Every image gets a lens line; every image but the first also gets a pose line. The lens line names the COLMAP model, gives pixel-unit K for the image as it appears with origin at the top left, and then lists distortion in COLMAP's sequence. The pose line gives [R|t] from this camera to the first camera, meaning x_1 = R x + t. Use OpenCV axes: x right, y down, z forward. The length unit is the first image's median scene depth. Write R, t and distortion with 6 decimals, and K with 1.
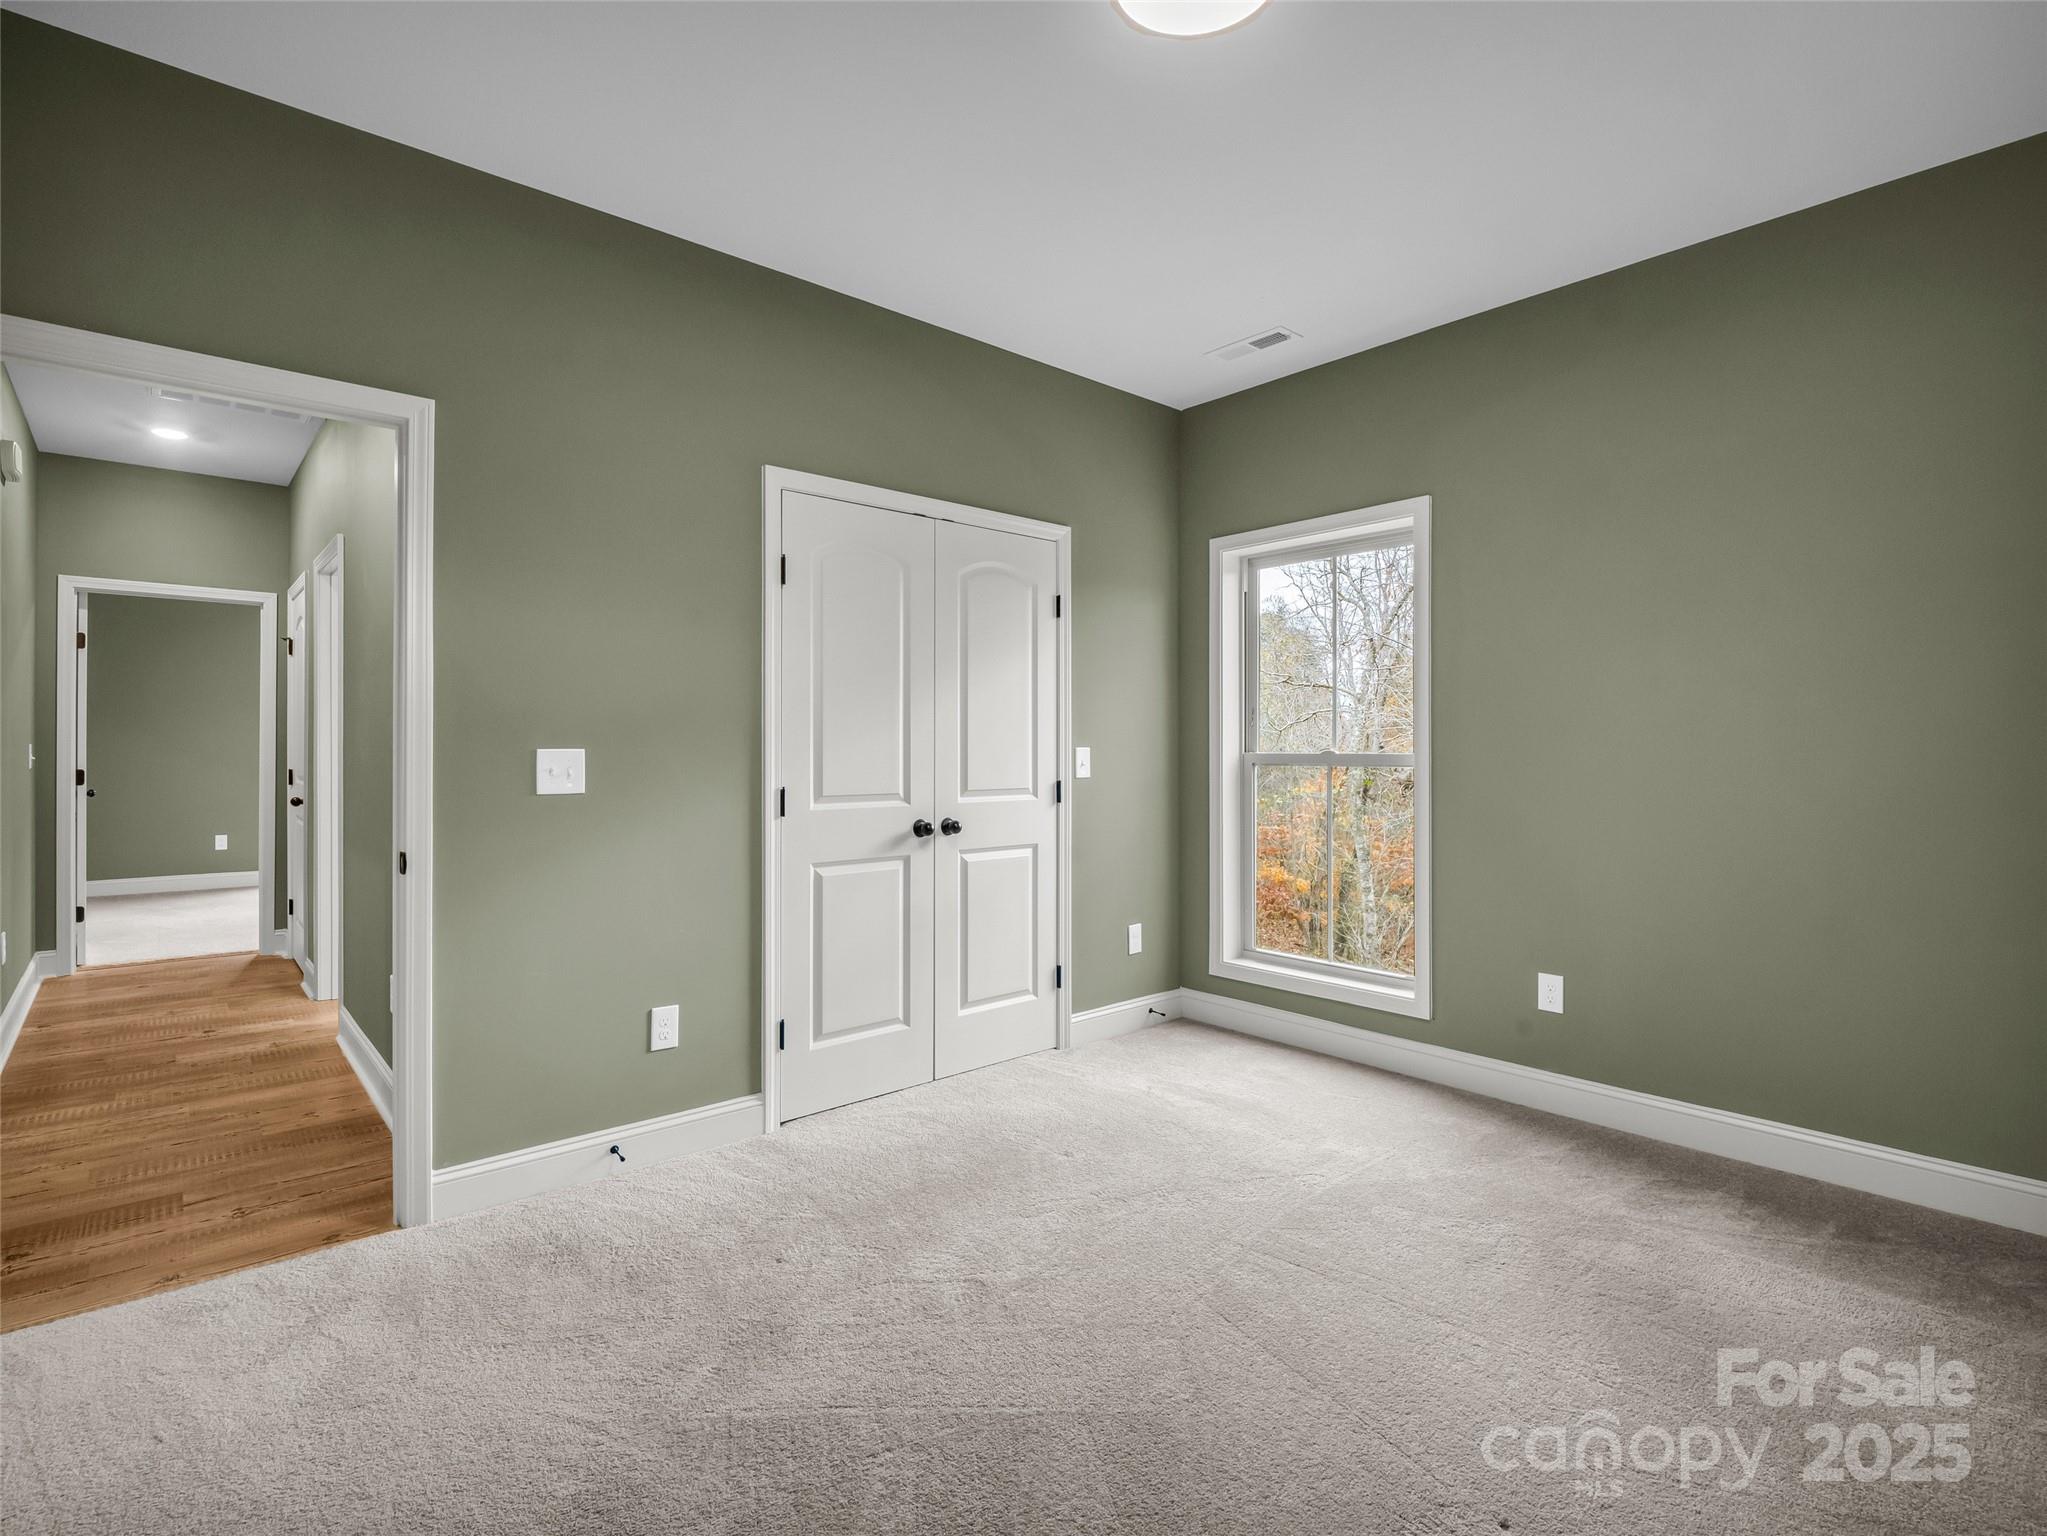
lens RADIAL K [[1002.7, 0, 1028.5], [0, 1002.7, 751.2], [0, 0, 1]] dist [-0.016429, 0.000018]
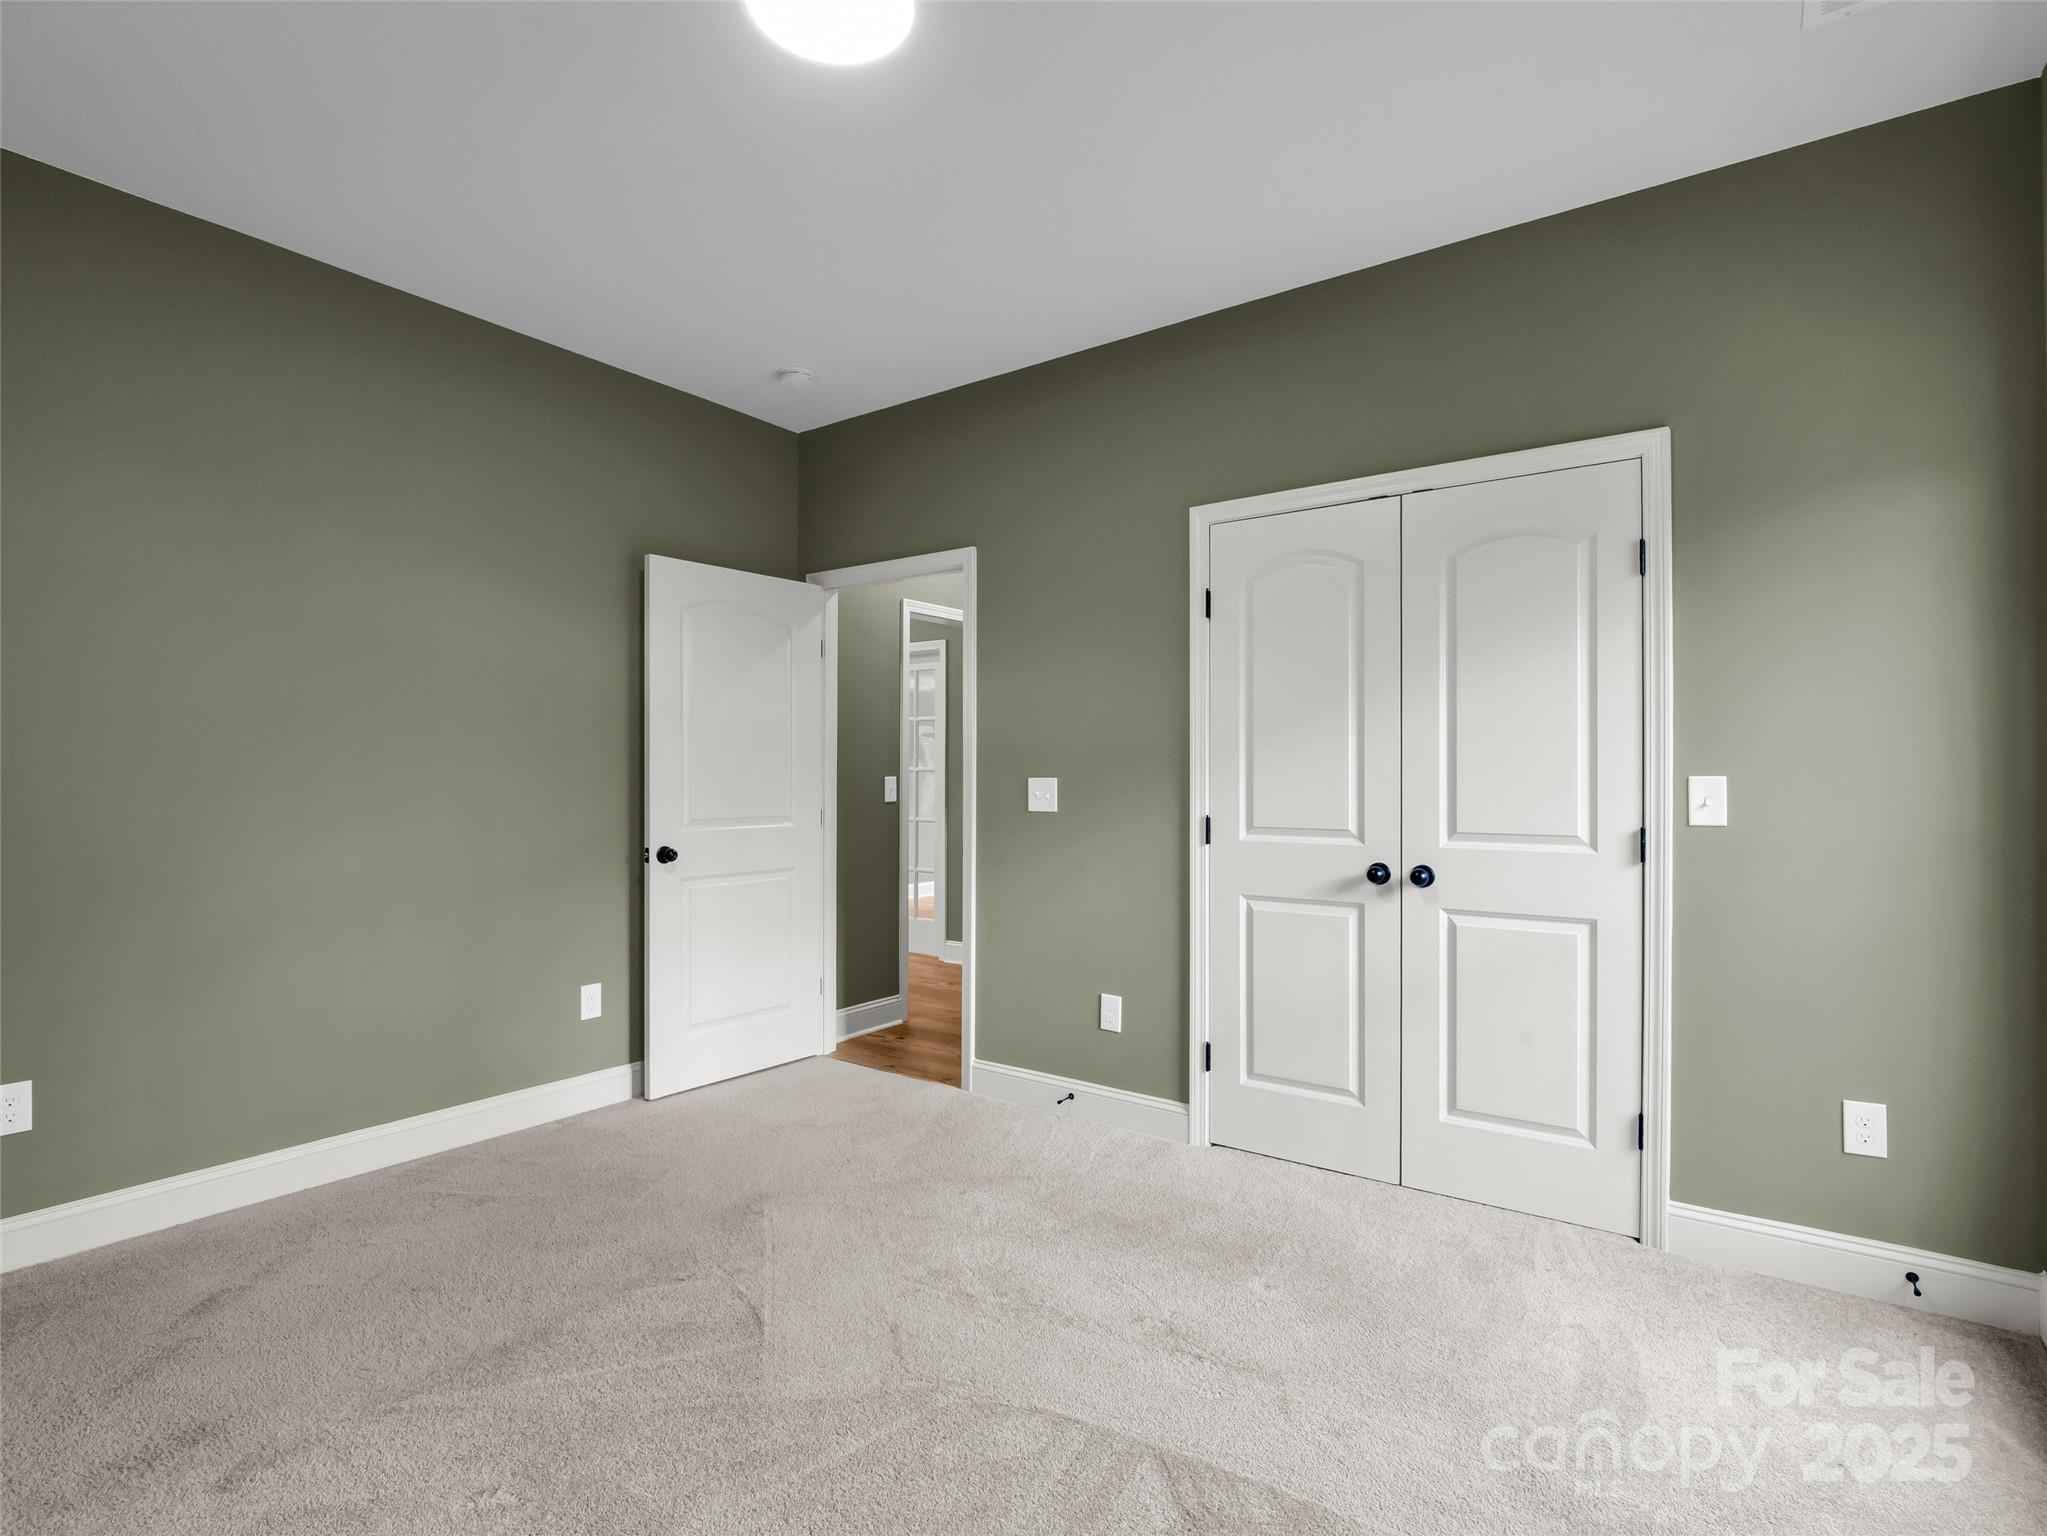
lens RADIAL K [[979.1, 0, 1026.9], [0, 979.1, 774.9], [0, 0, 1]] dist [-0.029465, -0.000309]
pose [[0.221478, 0.000883, -0.975165, 0.626117], [-0.001013, 0.999999, 0.000675, -0.005556], [0.975165, 0.000839, 0.221479, 0.542499]]
